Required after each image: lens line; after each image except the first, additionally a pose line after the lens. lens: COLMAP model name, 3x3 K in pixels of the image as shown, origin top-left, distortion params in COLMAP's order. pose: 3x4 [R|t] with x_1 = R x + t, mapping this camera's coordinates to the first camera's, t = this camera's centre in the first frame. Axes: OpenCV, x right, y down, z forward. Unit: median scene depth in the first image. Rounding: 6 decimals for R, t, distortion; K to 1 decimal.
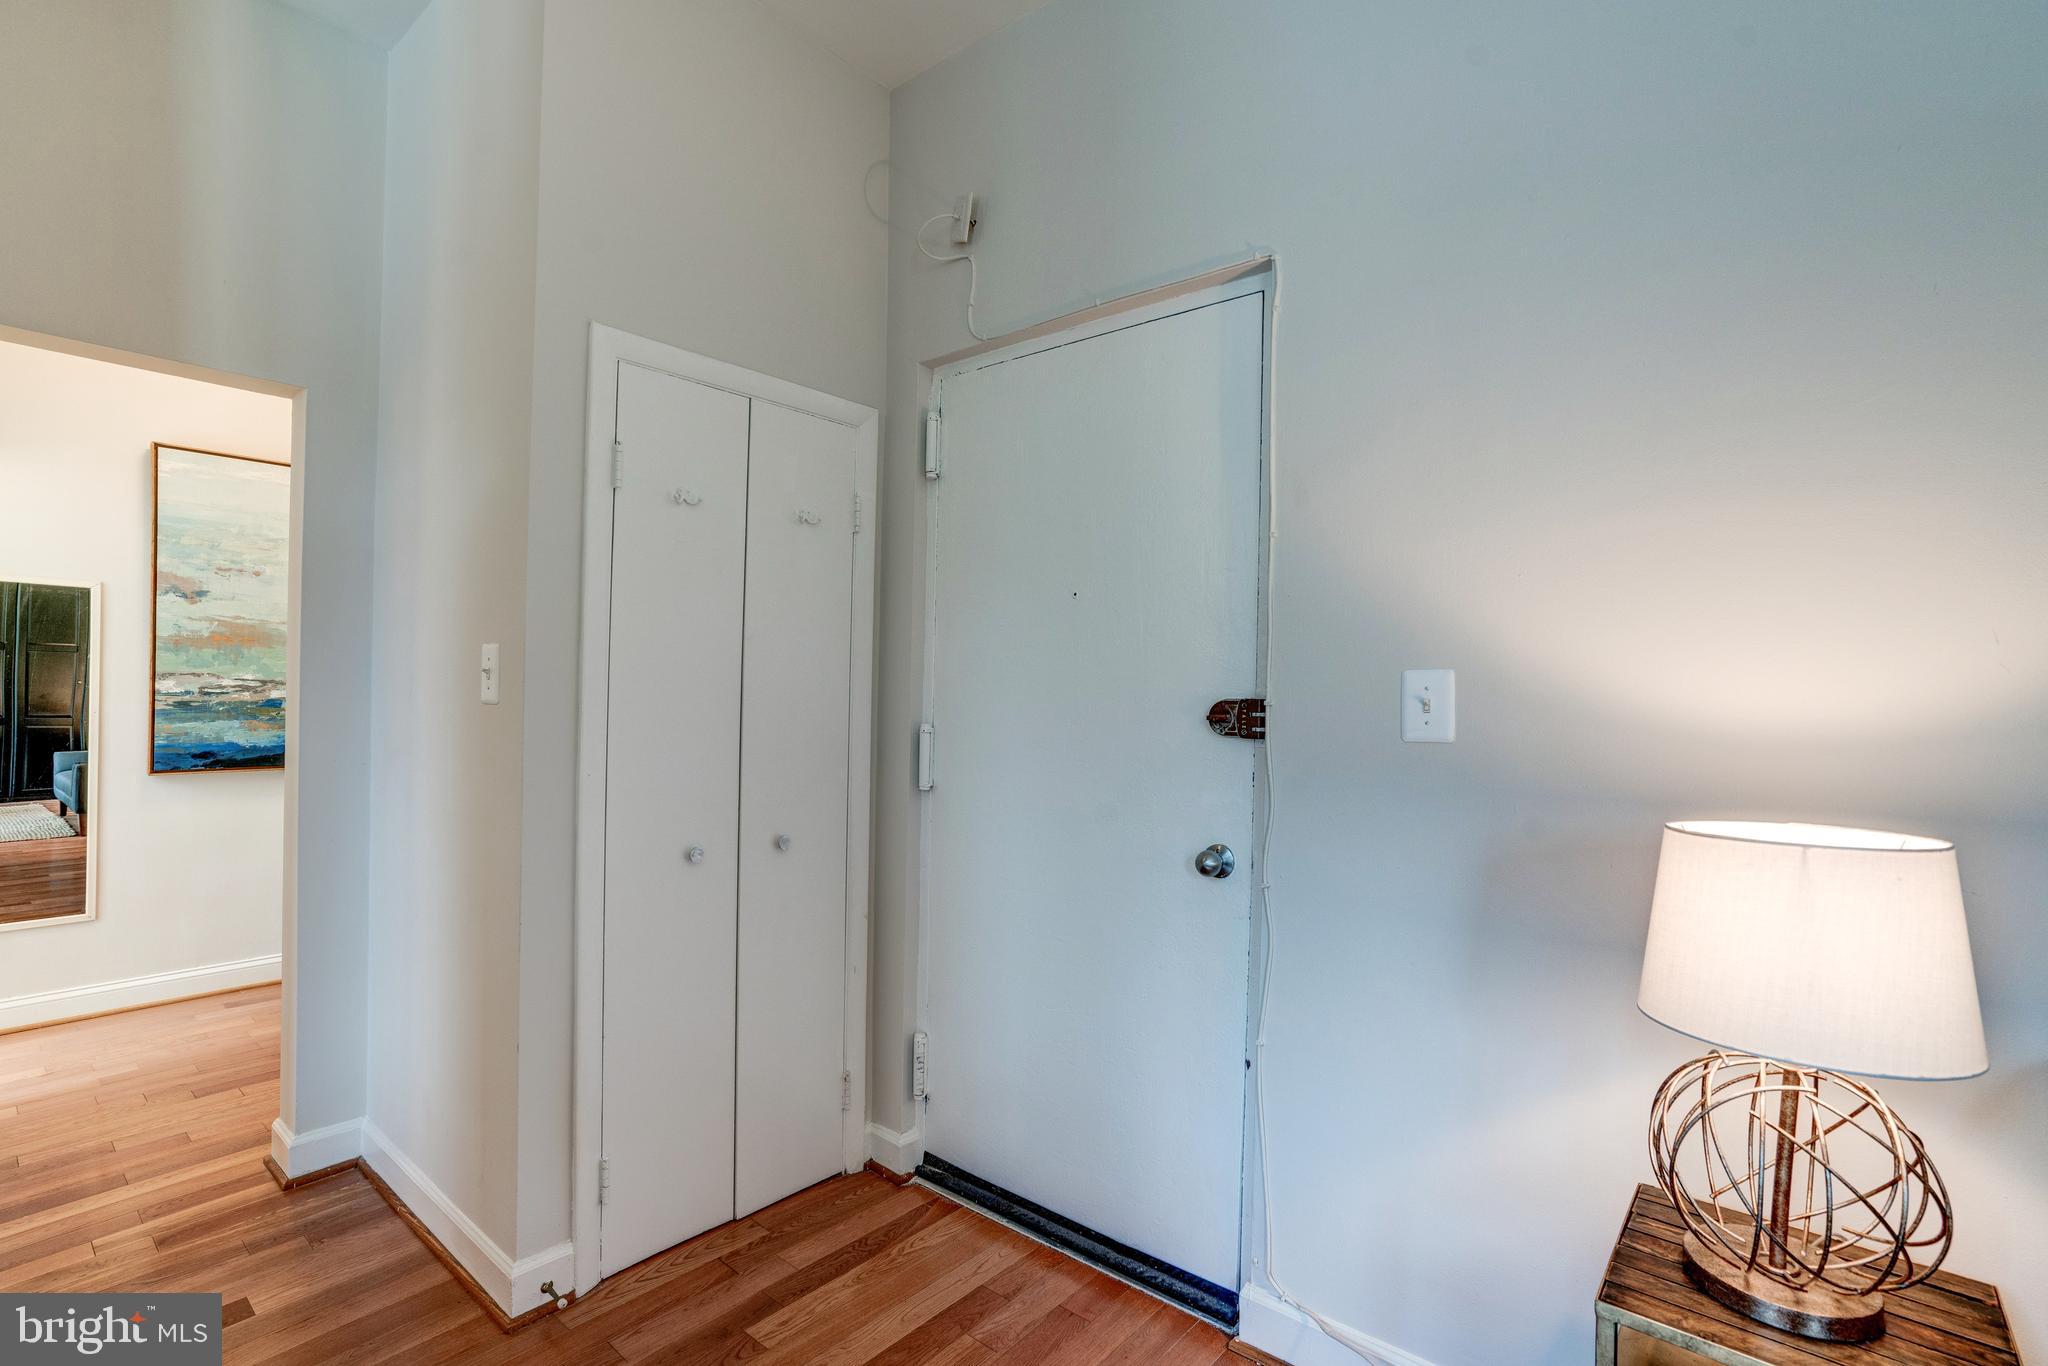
lens RADIAL K [[941.6, 0, 990.8], [0, 941.6, 692.0], [0, 0, 1]] dist [-0.047313, 0.026306]
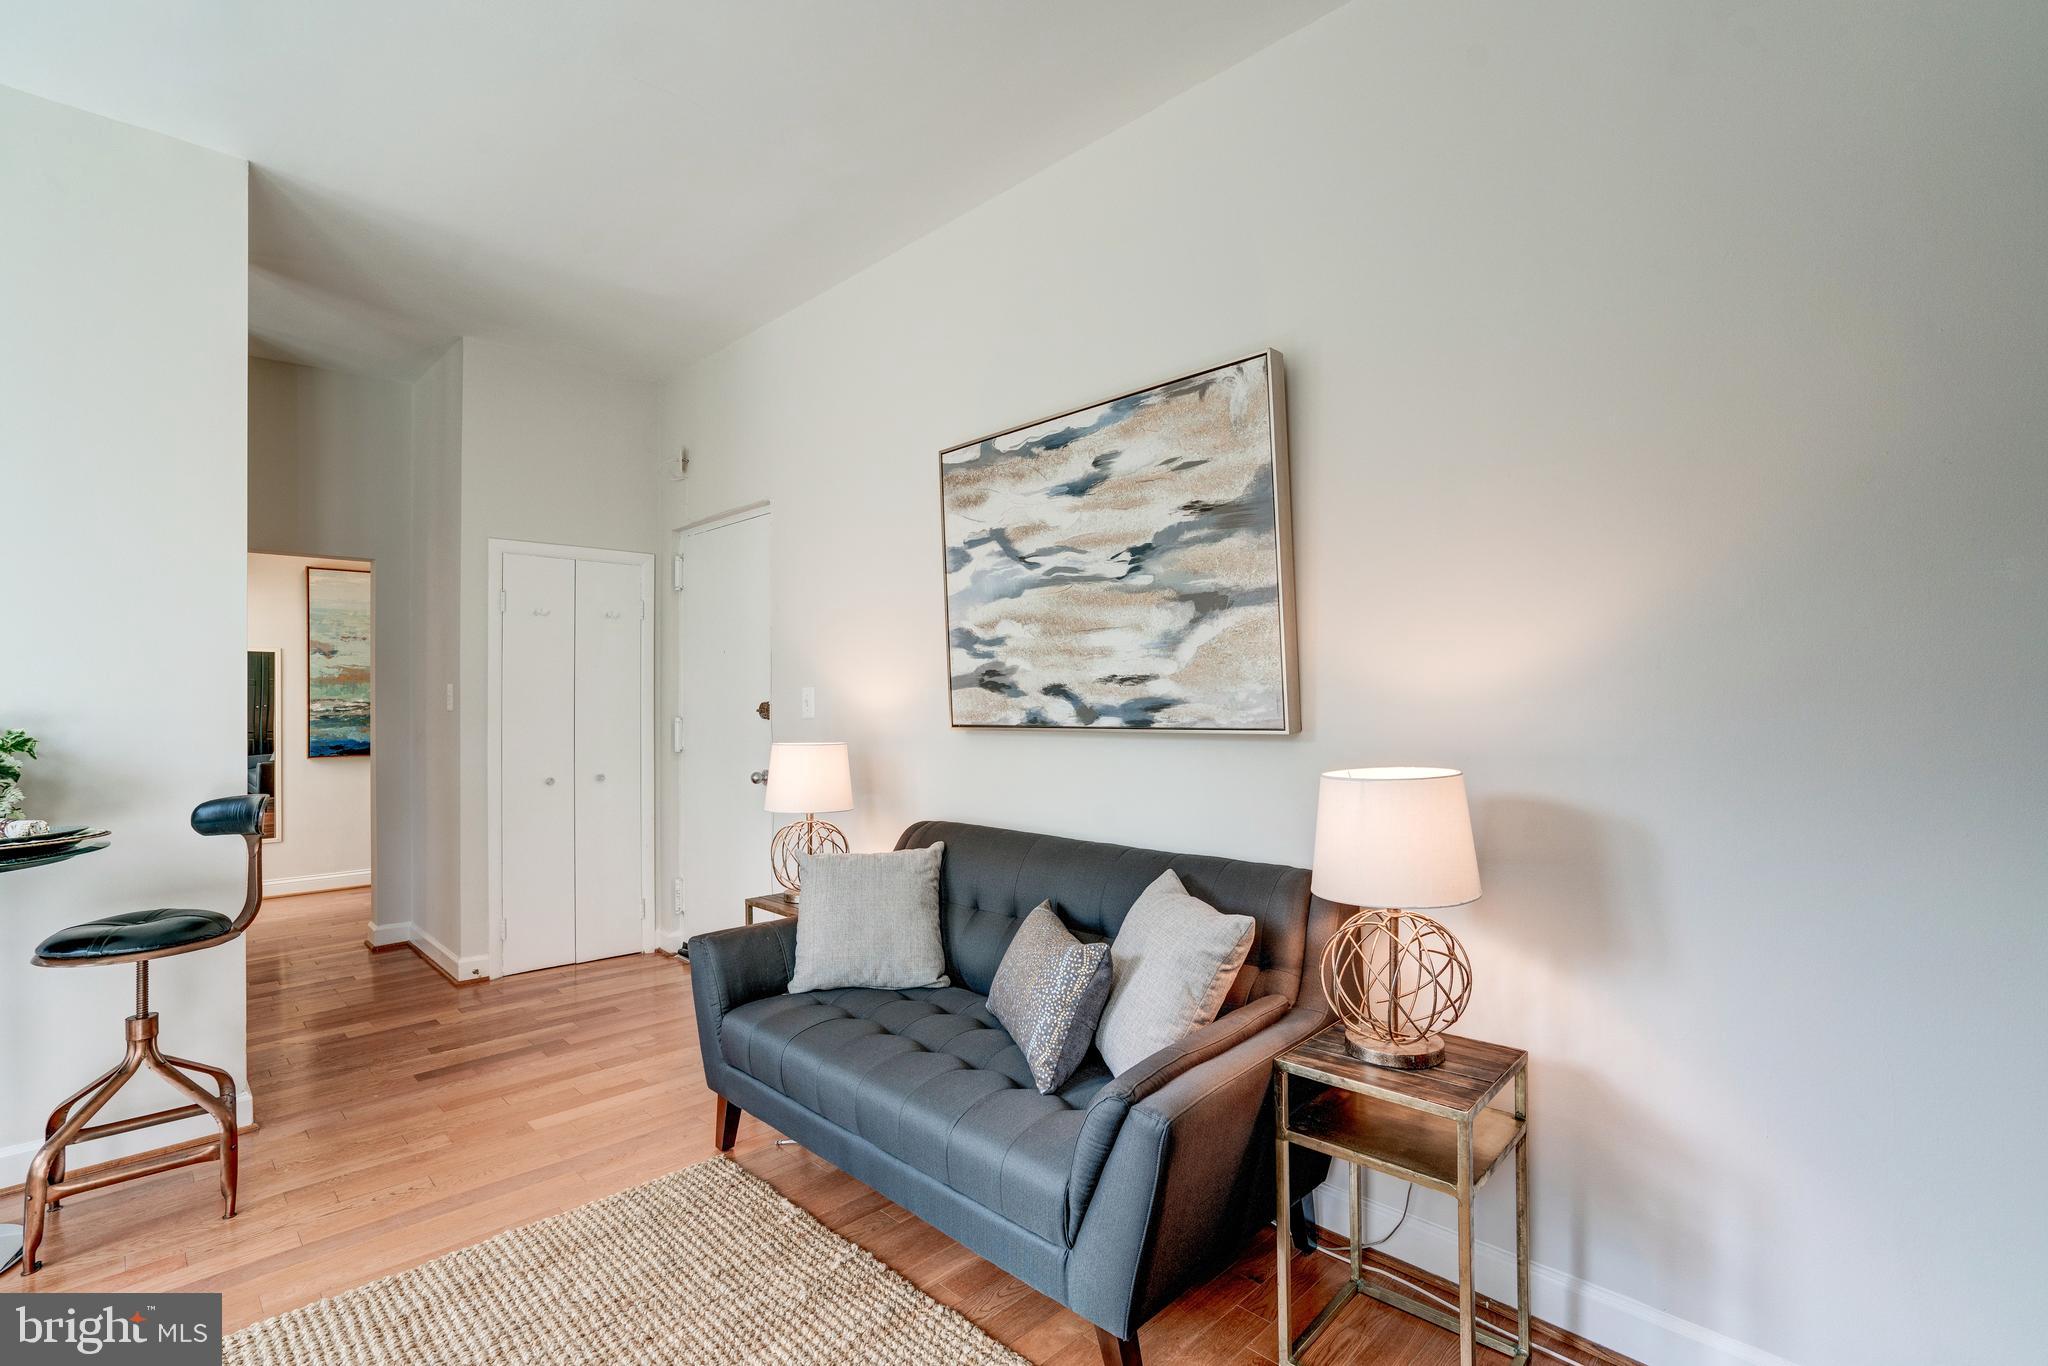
lens RADIAL K [[941.6, 0, 990.8], [0, 941.6, 692.0], [0, 0, 1]] dist [-0.047313, 0.026306]
pose [[0.994811, -0.022917, -0.099126, 0.809761], [0.022228, 0.999721, -0.008049, 0.011443], [0.099283, 0.005804, 0.995042, -0.904374]]
